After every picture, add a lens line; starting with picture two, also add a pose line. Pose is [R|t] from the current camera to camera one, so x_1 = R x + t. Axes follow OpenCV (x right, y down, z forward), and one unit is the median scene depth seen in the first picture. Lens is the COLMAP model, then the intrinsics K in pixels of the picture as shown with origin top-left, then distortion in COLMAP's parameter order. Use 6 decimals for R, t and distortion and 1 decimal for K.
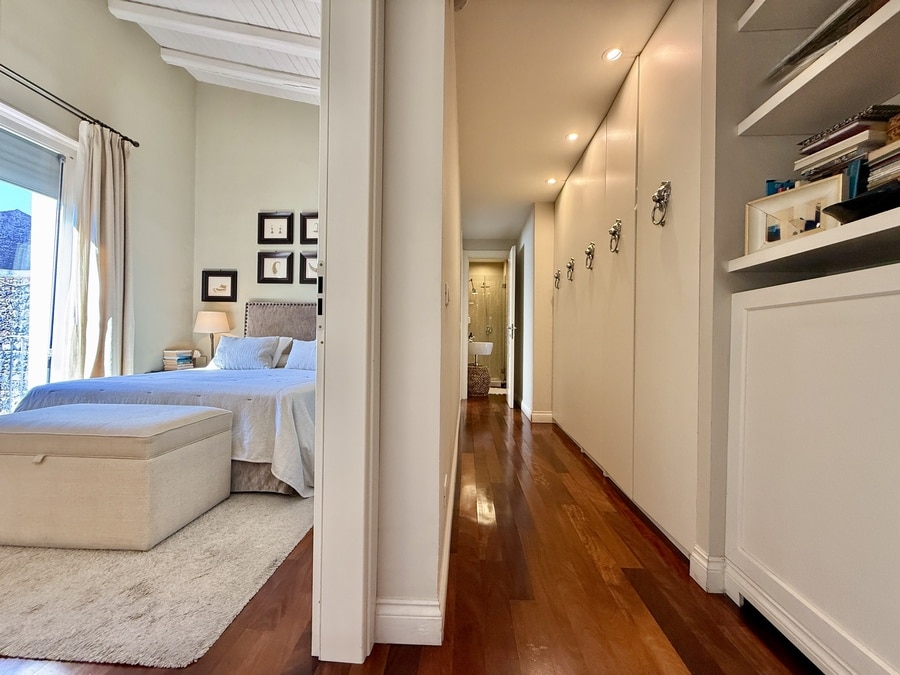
lens RADIAL K [[359.8, 0, 449.5], [0, 359.8, 339.3], [0, 0, 1]] dist [0.004451, -0.000261]
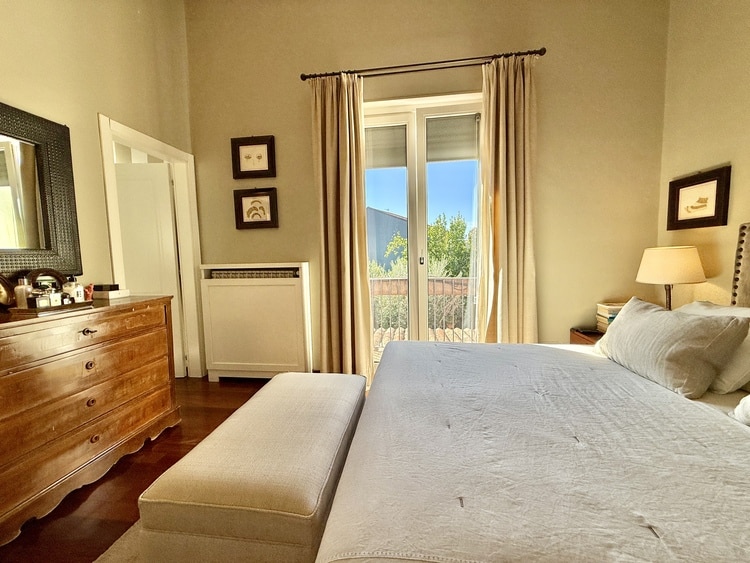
lens RADIAL K [[302.8, 0, 372.9], [0, 302.8, 279.7], [0, 0, 1]] dist [0.001691, 0.000101]
pose [[-0.063699, 0.061486, -0.996073, -0.105736], [0.024895, 0.997888, 0.060006, -0.062786], [0.997659, -0.020975, -0.065095, 0.507588]]
